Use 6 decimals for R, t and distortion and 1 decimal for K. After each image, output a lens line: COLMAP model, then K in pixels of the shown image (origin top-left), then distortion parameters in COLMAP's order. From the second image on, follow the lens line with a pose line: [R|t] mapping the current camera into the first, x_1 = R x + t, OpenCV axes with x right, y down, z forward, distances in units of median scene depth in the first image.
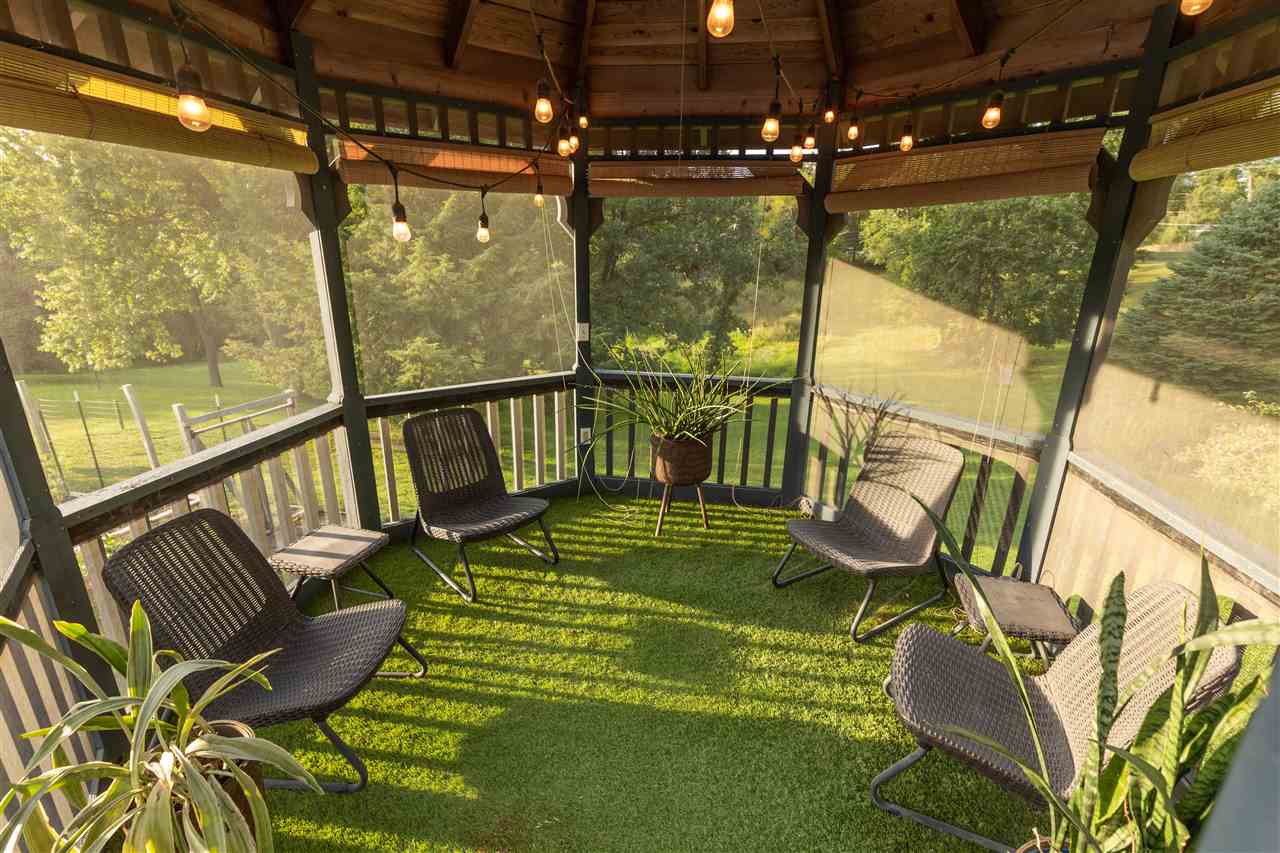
lens RADIAL K [[578.8, 0, 640.0], [0, 578.8, 426.5], [0, 0, 1]] dist [0.003025, -0.000174]
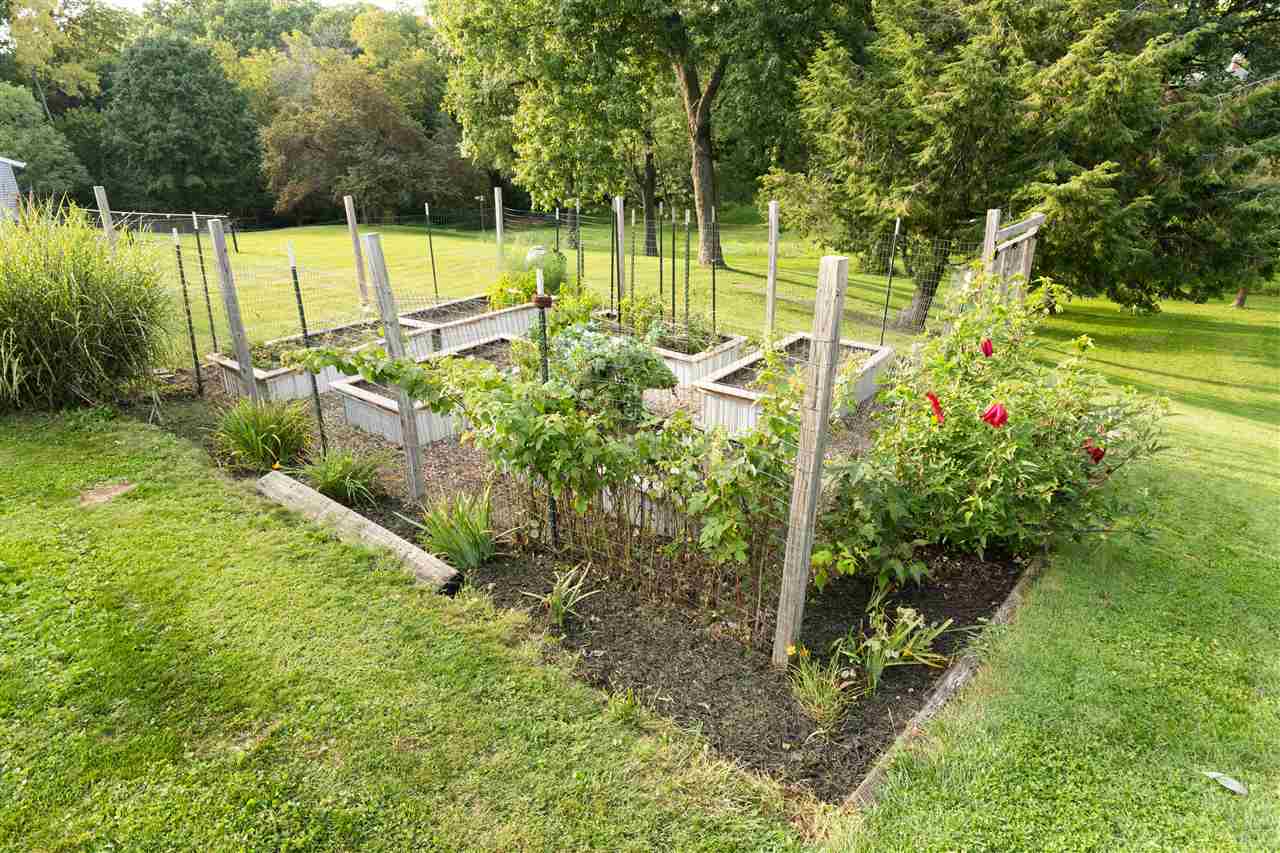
lens RADIAL K [[743.6, 0, 640.0], [0, 743.6, 426.5], [0, 0, 1]] dist [-0.002851, -0.001597]
pose [[0.921573, 0.147282, -0.359181, -1.654173], [-0.106783, 0.985719, 0.130213, 0.326827], [0.373230, -0.081647, 0.924139, -0.178134]]
